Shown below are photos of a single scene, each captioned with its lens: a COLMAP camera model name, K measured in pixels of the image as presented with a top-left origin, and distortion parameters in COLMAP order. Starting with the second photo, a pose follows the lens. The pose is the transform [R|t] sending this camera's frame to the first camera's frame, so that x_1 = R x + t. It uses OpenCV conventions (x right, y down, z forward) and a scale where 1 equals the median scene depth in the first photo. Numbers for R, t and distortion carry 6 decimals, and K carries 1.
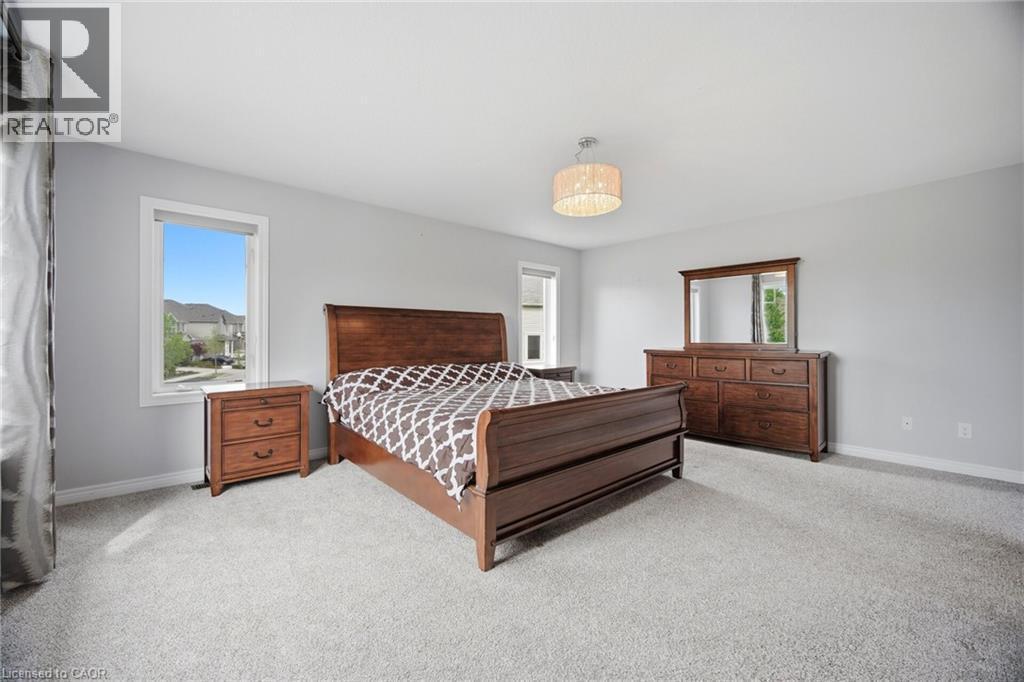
lens RADIAL K [[413.4, 0, 510.3], [0, 413.4, 336.3], [0, 0, 1]] dist [0.004572, 0.000698]
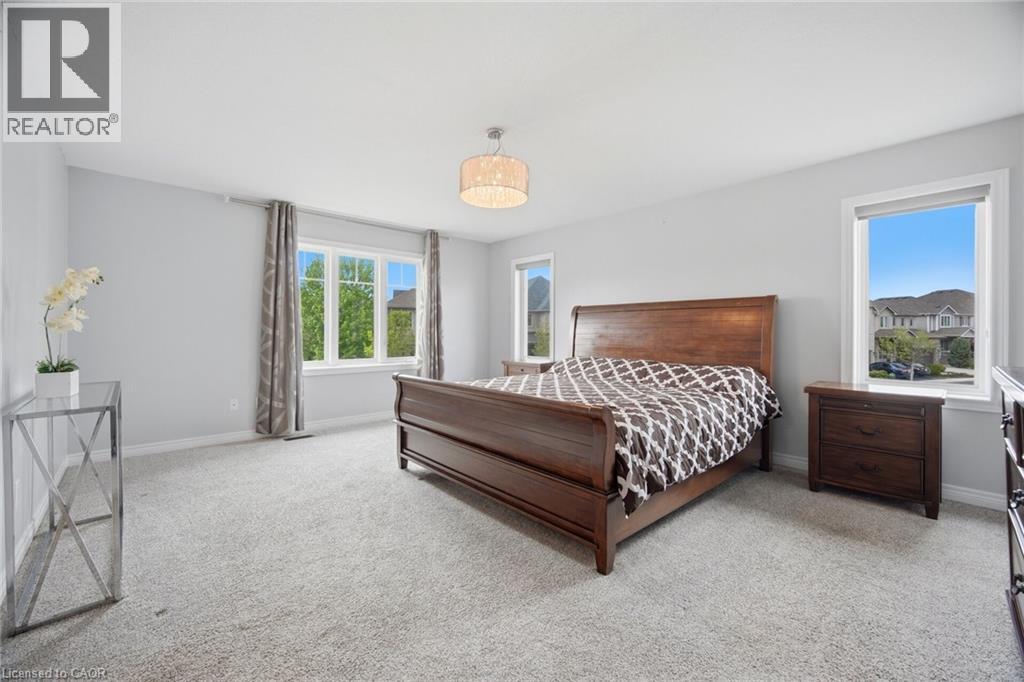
lens RADIAL K [[413.4, 0, 510.8], [0, 413.4, 336.2], [0, 0, 1]] dist [0.004572, 0.000698]
pose [[0.010286, 0.010885, -0.999888, 1.035548], [-0.002196, 0.999939, 0.010863, 0.006341], [0.999945, 0.002084, 0.010309, 0.911916]]
